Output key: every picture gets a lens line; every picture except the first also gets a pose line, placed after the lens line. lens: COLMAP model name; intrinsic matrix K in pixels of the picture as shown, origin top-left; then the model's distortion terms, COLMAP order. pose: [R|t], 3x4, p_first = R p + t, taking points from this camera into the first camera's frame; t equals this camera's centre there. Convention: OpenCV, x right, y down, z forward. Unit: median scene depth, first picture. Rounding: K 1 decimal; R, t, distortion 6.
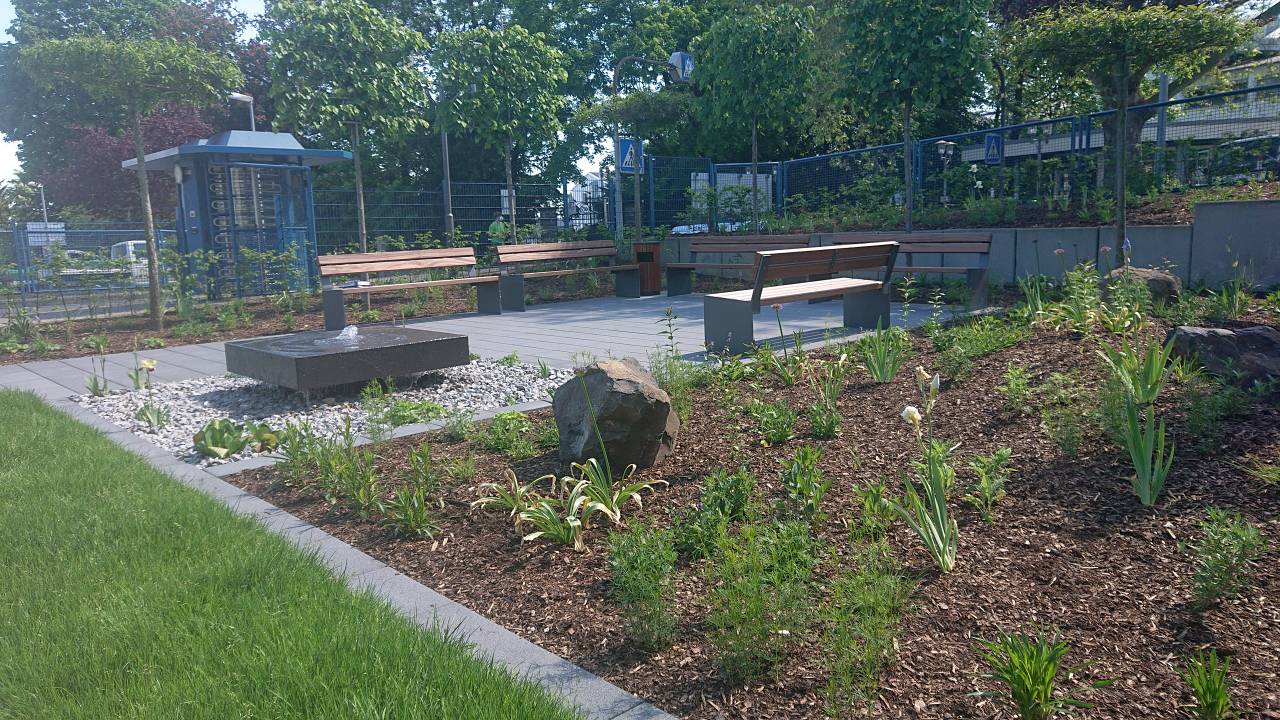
lens RADIAL K [[874.9, 0, 643.1], [0, 874.9, 363.9], [0, 0, 1]] dist [-0.006797, 0.007669]
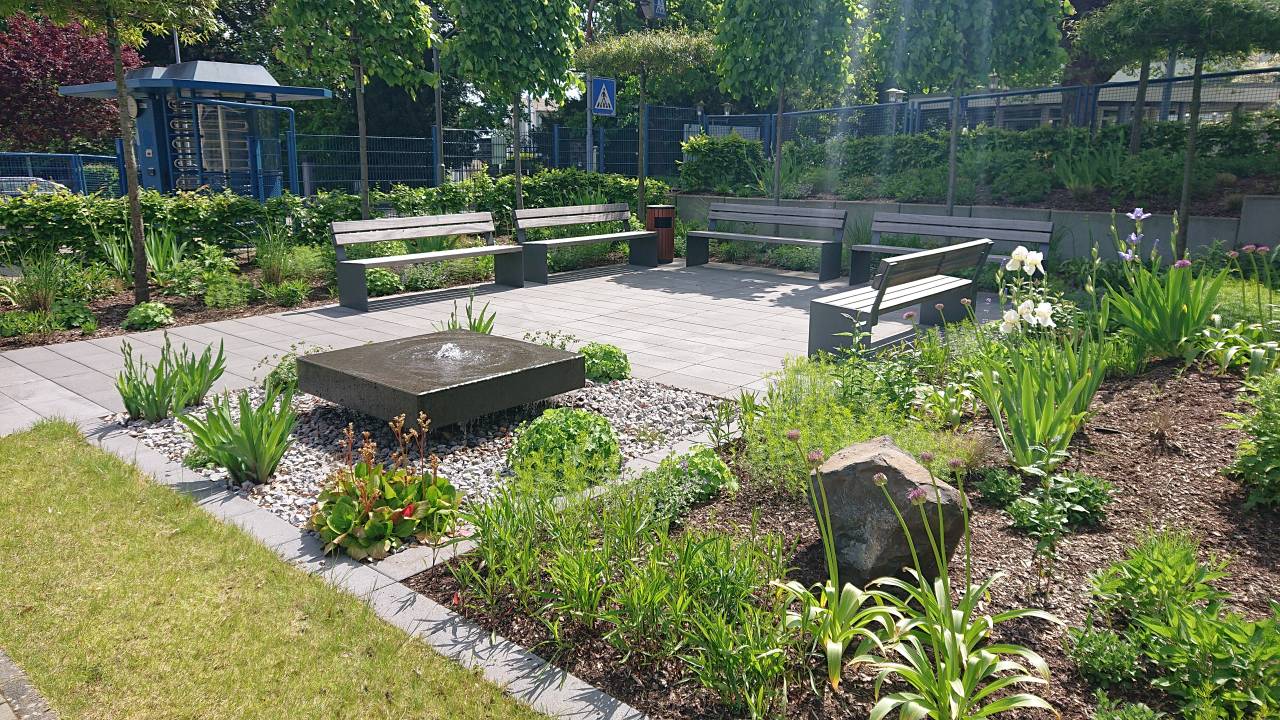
lens RADIAL K [[874.9, 0, 639.4], [0, 874.9, 351.1], [0, 0, 1]] dist [-0.006797, 0.007669]
pose [[0.994906, 0.020045, 0.098791, -0.106155], [-0.026572, 0.997518, 0.065201, -0.043274], [-0.097239, -0.067493, 0.992970, 0.060822]]
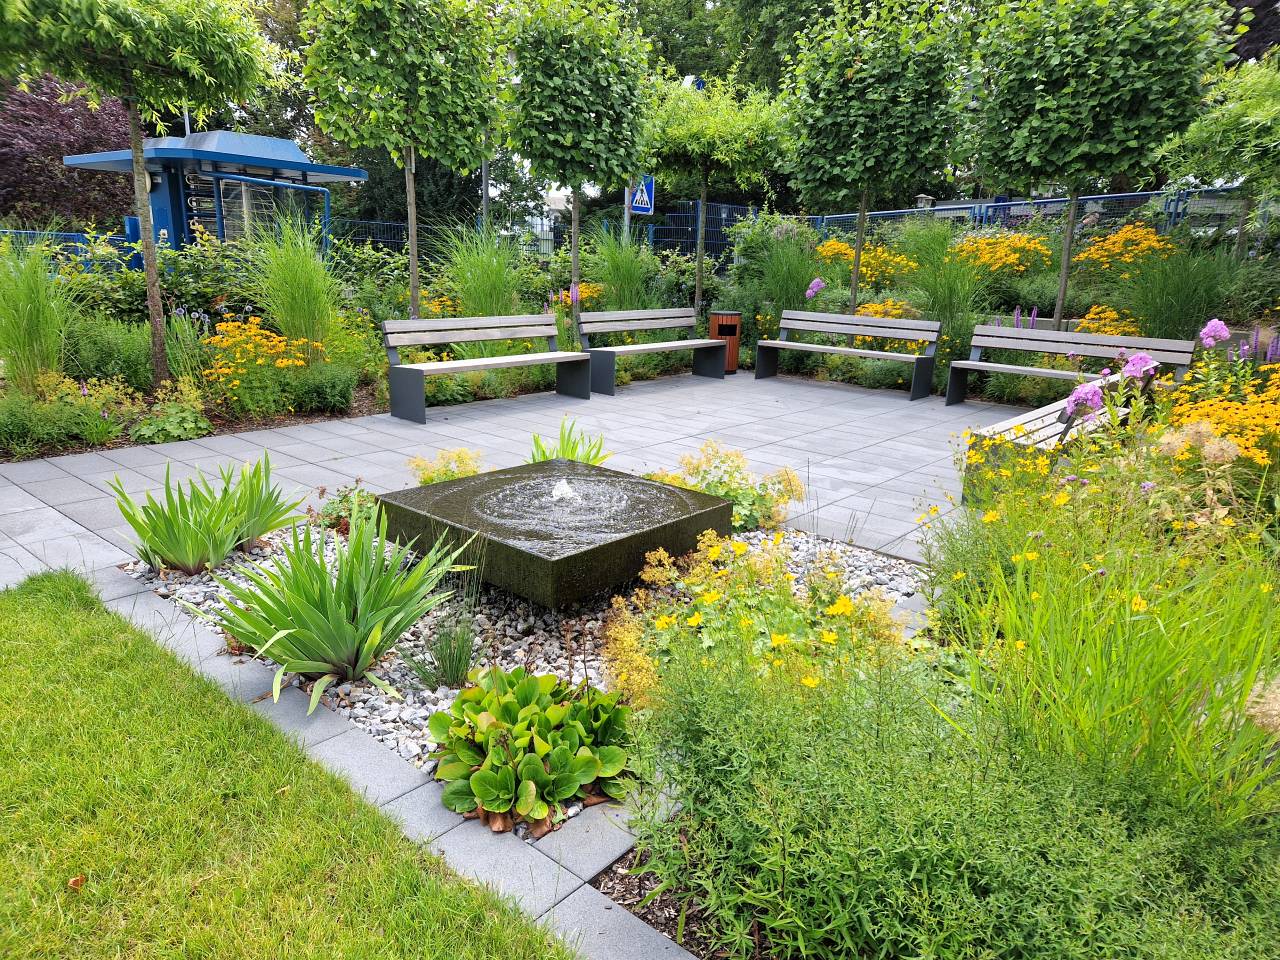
lens RADIAL K [[851.1, 0, 636.3], [0, 851.1, 481.3], [0, 0, 1]] dist [0.042068, -0.013719]
pose [[0.993752, 0.045136, 0.102078, -0.160766], [-0.055350, 0.993493, 0.099543, -0.050666], [-0.096921, -0.104571, 0.989783, 0.160503]]
